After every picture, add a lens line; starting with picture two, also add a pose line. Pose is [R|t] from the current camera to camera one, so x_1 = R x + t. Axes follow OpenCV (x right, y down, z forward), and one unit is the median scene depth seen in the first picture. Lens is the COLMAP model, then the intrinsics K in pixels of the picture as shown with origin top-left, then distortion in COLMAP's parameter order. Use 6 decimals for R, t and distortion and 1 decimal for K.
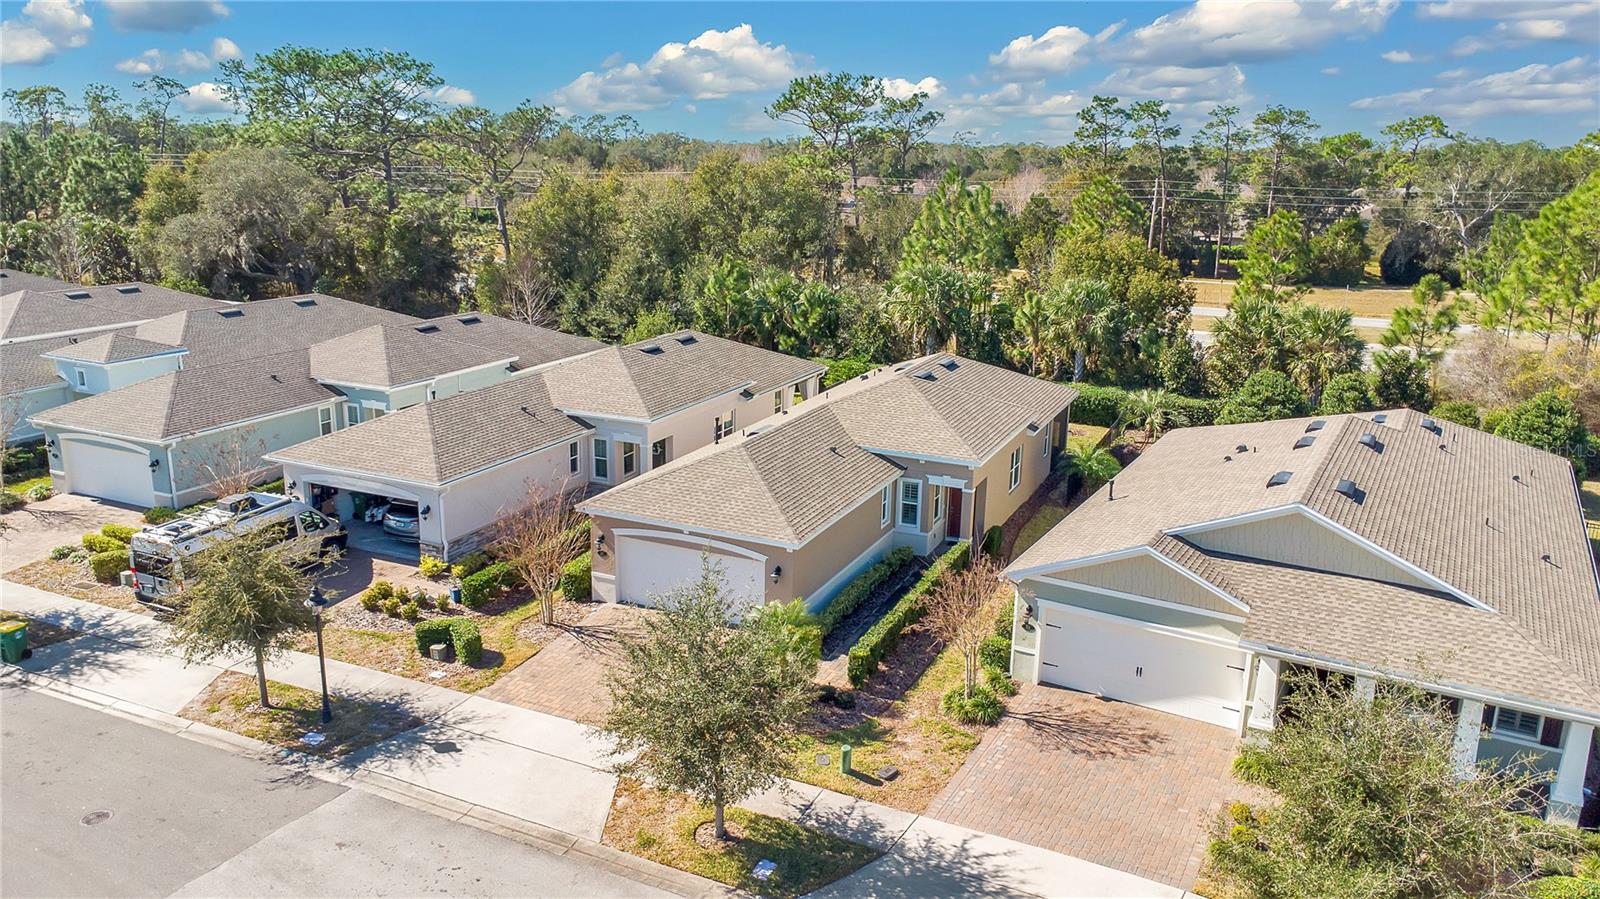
lens RADIAL K [[1132.6, 0, 792.5], [0, 1132.6, 445.8], [0, 0, 1]] dist [0.014108, 0.000457]
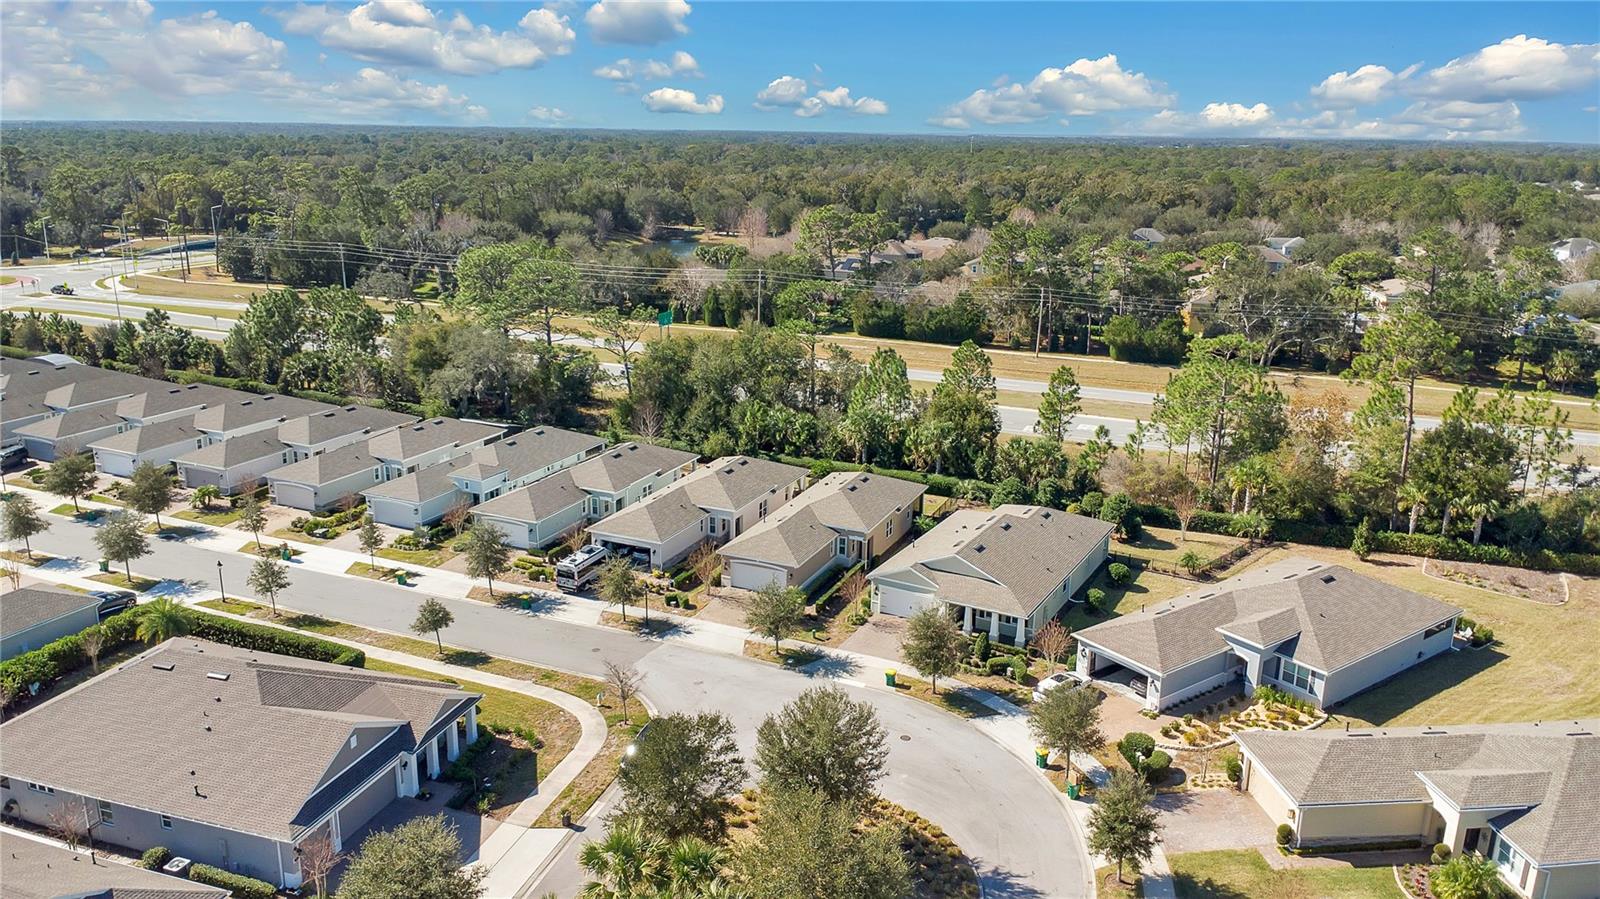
lens RADIAL K [[1132.6, 0, 806.0], [0, 1132.6, 452.2], [0, 0, 1]] dist [0.014108, 0.000457]
pose [[0.999785, -0.005749, 0.019943, -0.026525], [0.005338, 0.999773, 0.020628, -0.221564], [-0.020057, -0.020517, 0.999588, -1.585571]]
